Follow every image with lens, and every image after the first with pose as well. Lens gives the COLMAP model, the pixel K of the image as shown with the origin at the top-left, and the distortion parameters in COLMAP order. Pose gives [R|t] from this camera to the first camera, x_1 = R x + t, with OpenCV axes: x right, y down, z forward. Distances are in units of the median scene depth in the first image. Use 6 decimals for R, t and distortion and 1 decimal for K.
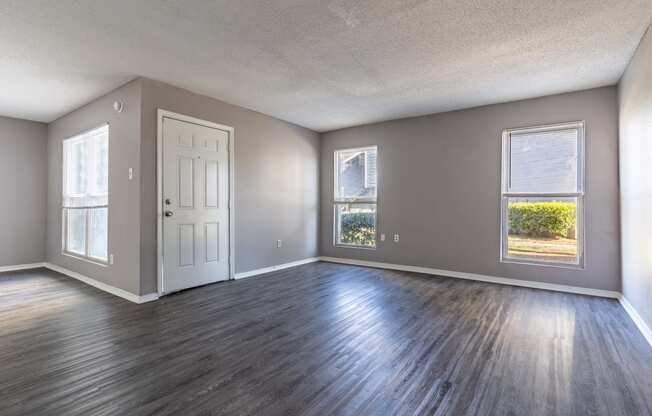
lens RADIAL K [[292.8, 0, 326.0], [0, 292.8, 208.0], [0, 0, 1]] dist [0.000746, 0.000065]
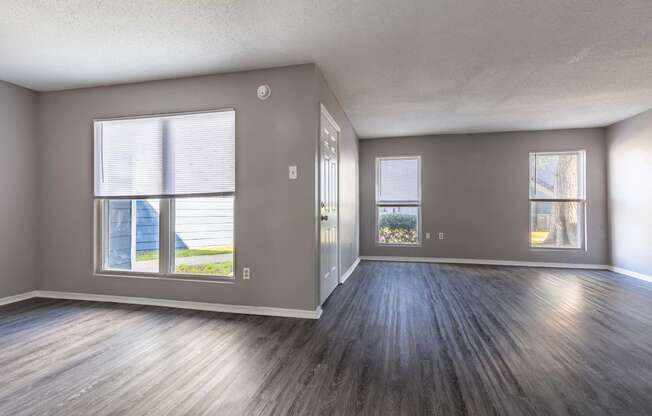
lens RADIAL K [[277.5, 0, 326.0], [0, 277.5, 208.0], [0, 0, 1]] dist [0.000745, 0.000013]
pose [[0.930042, -0.003565, 0.367436, -0.653725], [0.007251, 0.999936, -0.008652, -0.001585], [-0.367382, 0.010711, 0.930008, 0.148428]]
